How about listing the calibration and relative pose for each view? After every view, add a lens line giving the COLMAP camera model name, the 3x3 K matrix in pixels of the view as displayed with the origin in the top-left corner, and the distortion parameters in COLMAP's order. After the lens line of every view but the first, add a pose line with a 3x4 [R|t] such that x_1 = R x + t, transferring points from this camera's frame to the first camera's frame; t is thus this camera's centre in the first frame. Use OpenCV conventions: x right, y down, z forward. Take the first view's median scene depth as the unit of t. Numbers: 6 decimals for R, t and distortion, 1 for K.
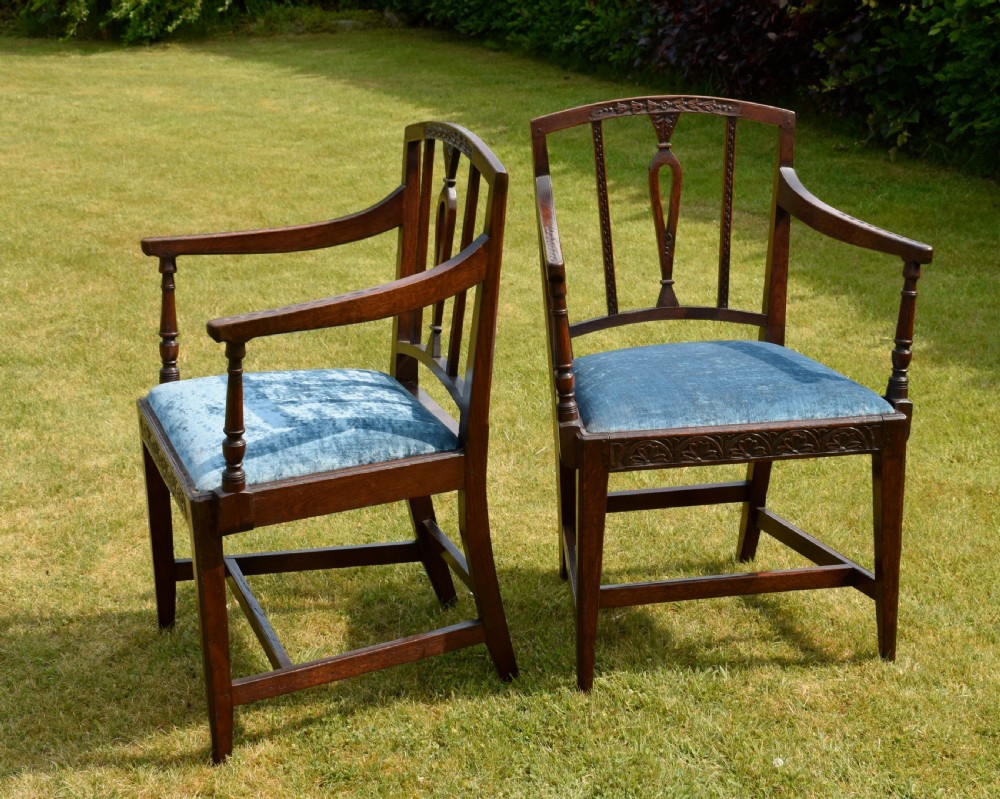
lens RADIAL K [[1798.3, 0, 563.7], [0, 1798.3, 401.5], [0, 0, 1]] dist [-0.011162, 0.000000]
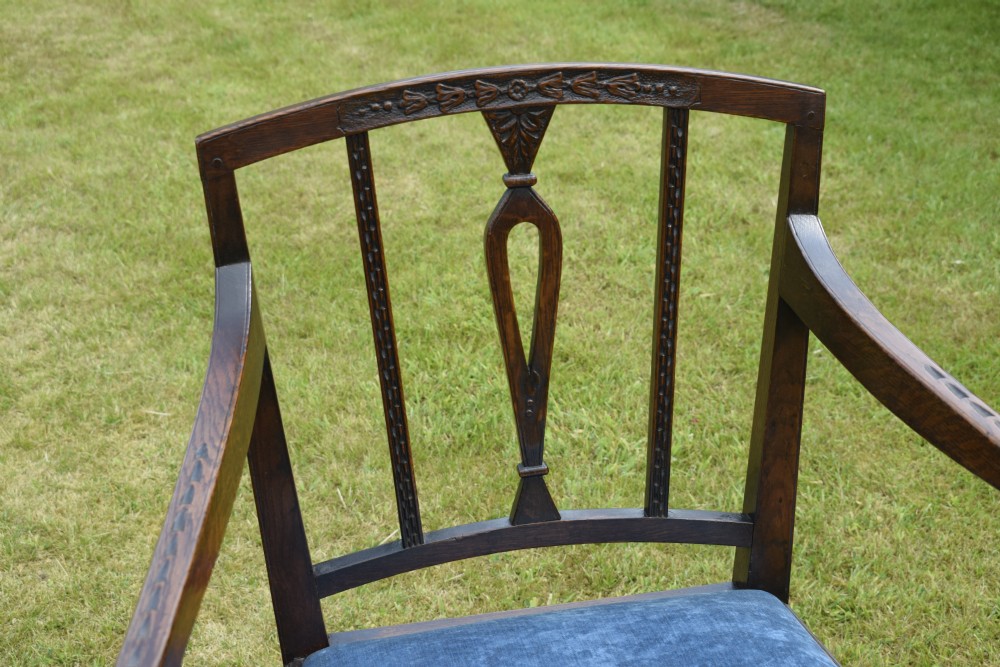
lens RADIAL K [[1667.4, 0, 500.3], [0, 1667.4, 333.1], [0, 0, 1]] dist [-0.028230, 0.000000]
pose [[0.998201, 0.003685, -0.059840, 0.075574], [0.006192, 0.986436, 0.164029, -0.172115], [0.059632, -0.164104, 0.984639, 0.598555]]
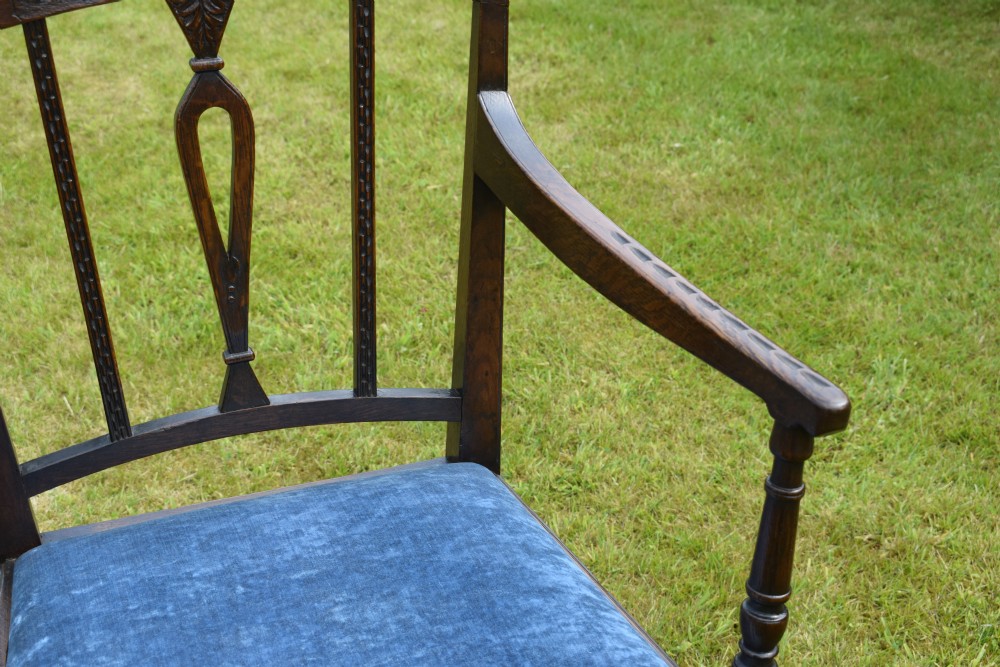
lens RADIAL K [[1667.4, 0, 500.1], [0, 1667.4, 336.4], [0, 0, 1]] dist [-0.028230, 0.000000]
pose [[0.995463, -0.045027, 0.083817, 0.089621], [0.025240, 0.974339, 0.223664, -0.166379], [-0.091738, -0.220534, 0.971056, 0.593615]]
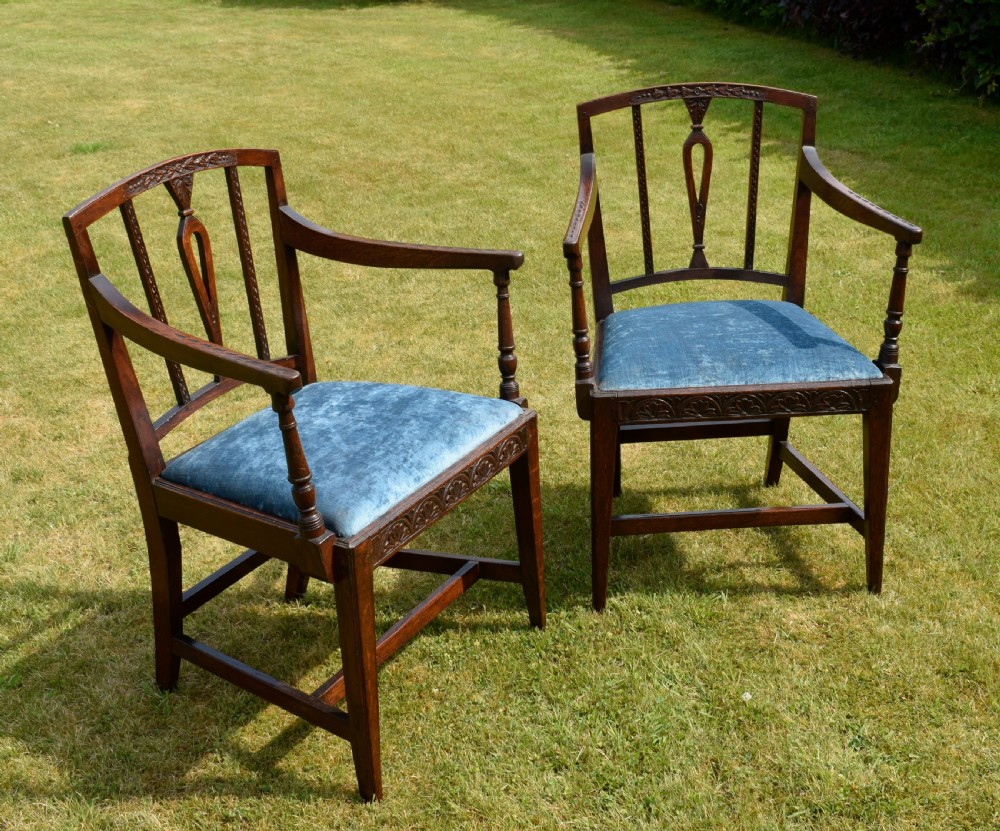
lens RADIAL K [[1383.3, 0, 565.1], [0, 1383.3, 353.2], [0, 0, 1]] dist [-0.021637, 0.000000]
pose [[0.989678, 0.030236, -0.140083, 0.099996], [-0.021353, 0.997690, 0.064488, -0.054473], [0.141709, -0.060831, 0.988038, 0.120109]]
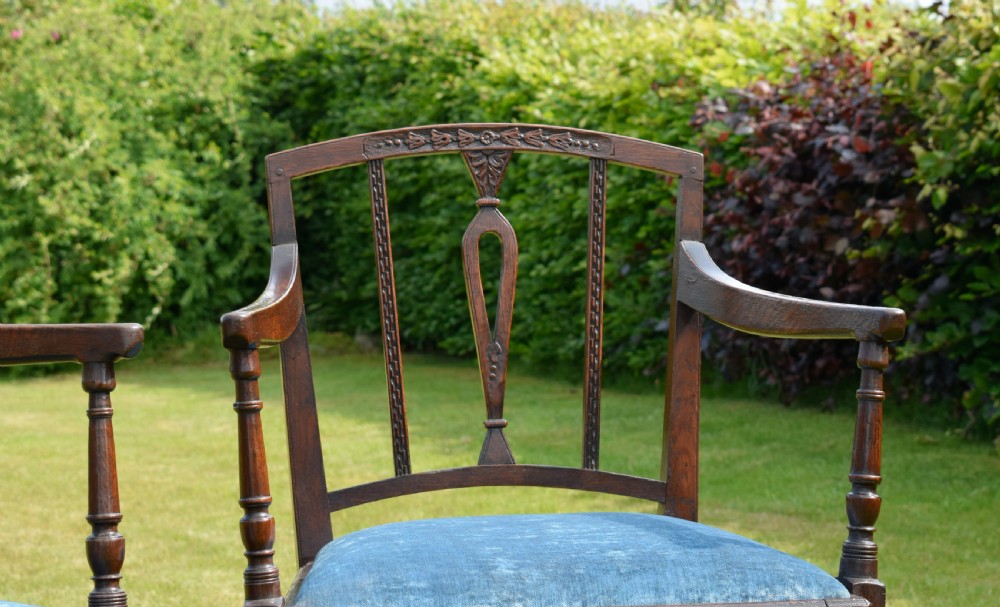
lens RADIAL K [[2319.5, 0, 516.8], [0, 2319.5, 254.3], [0, 0, 1]] dist [-0.051139, 0.000000]
pose [[0.998108, -0.011477, -0.060410, 0.114109], [-0.005923, 0.959917, -0.280223, 0.098502], [0.061204, 0.280051, 0.958032, 0.241773]]
